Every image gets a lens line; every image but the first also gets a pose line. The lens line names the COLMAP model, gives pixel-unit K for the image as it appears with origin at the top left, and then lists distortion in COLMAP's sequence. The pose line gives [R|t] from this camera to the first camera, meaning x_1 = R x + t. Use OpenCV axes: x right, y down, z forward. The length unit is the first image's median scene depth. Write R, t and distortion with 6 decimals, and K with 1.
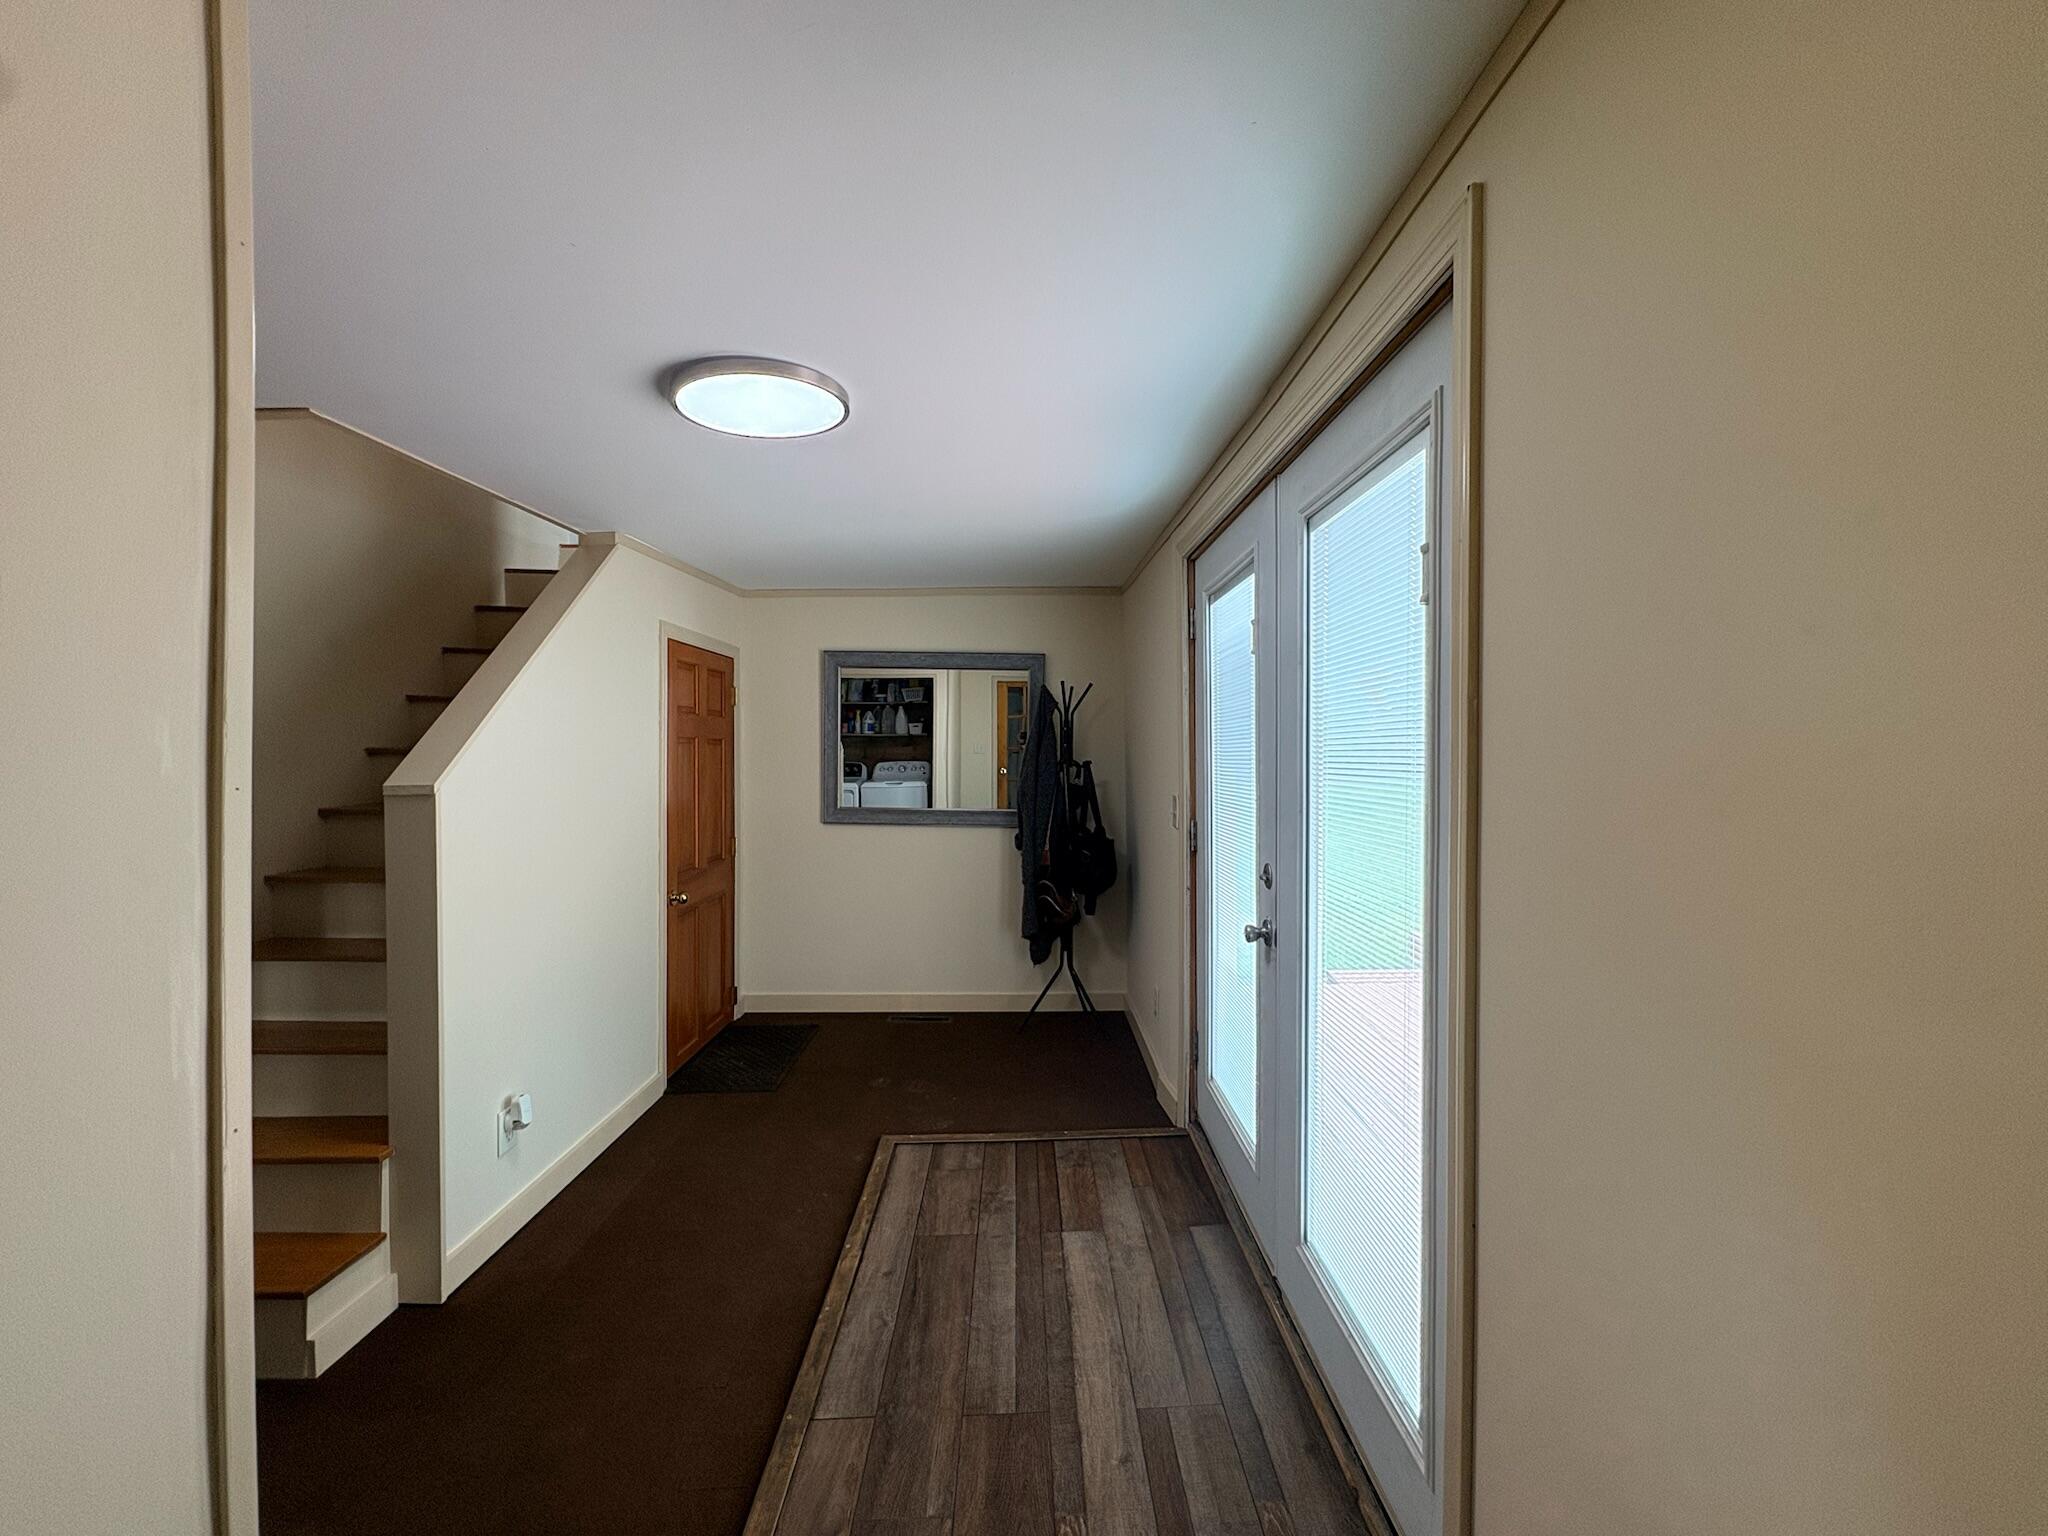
lens RADIAL K [[810.4, 0, 1024.4], [0, 810.4, 770.7], [0, 0, 1]] dist [-0.001095, -0.000344]
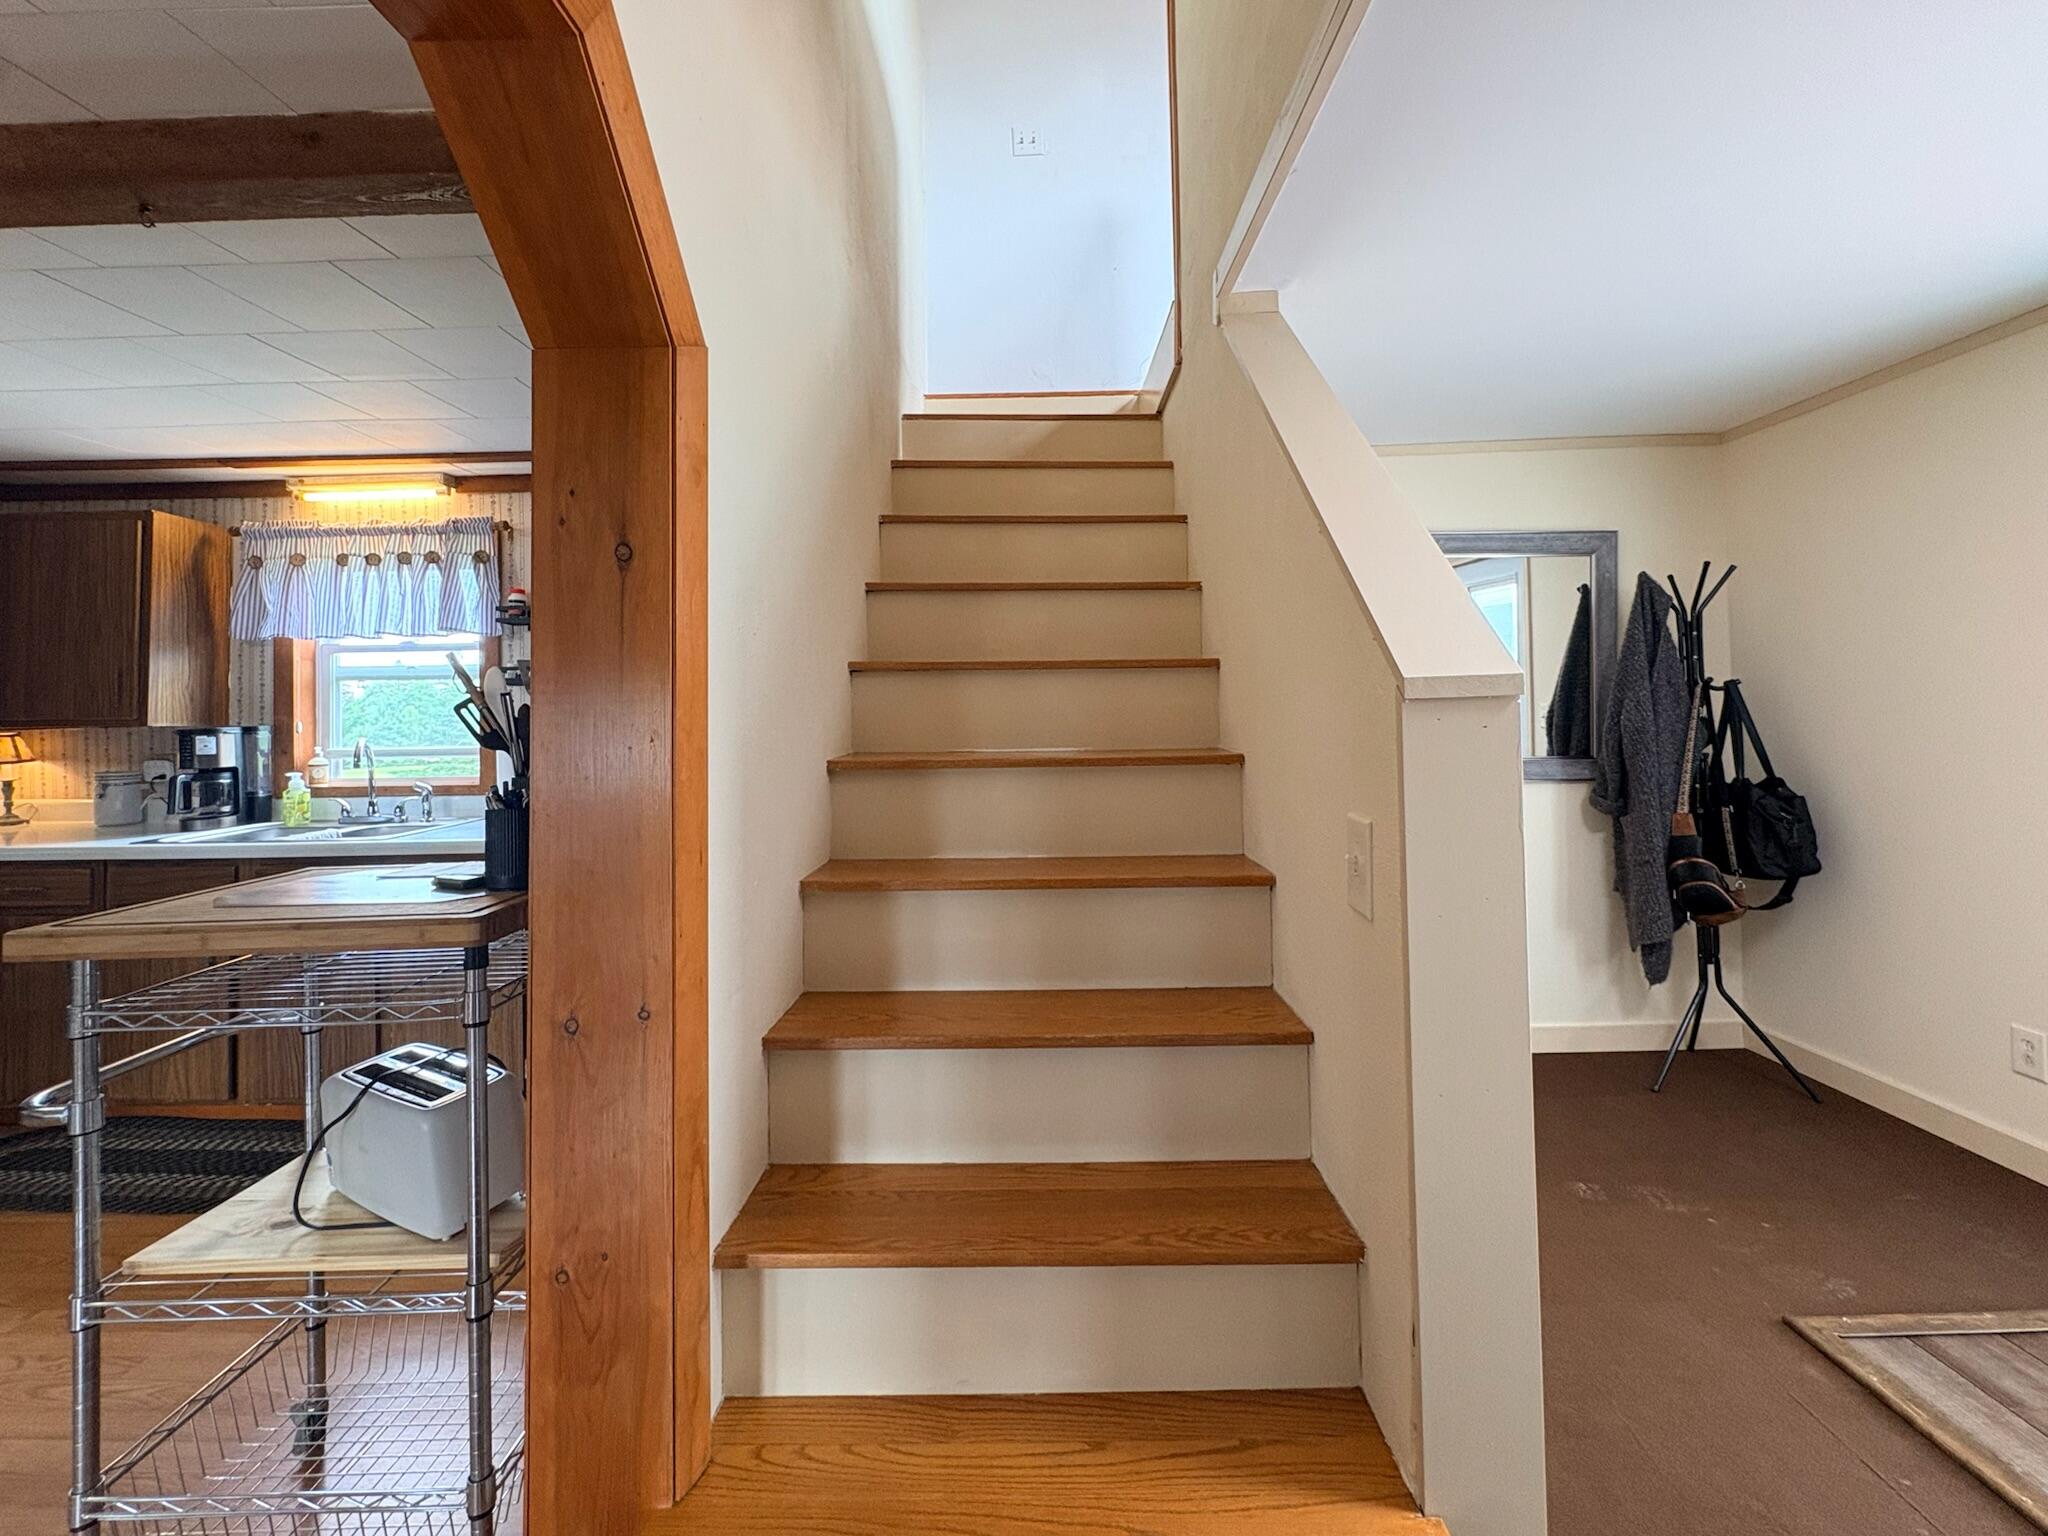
lens RADIAL K [[861.7, 0, 1018.7], [0, 861.7, 690.3], [0, 0, 1]] dist [0.000484, -0.000034]
pose [[0.999592, -0.018404, -0.021823, -0.506853], [0.017496, 0.999004, -0.041055, 0.016991], [0.022557, 0.040656, 0.998919, 0.264074]]
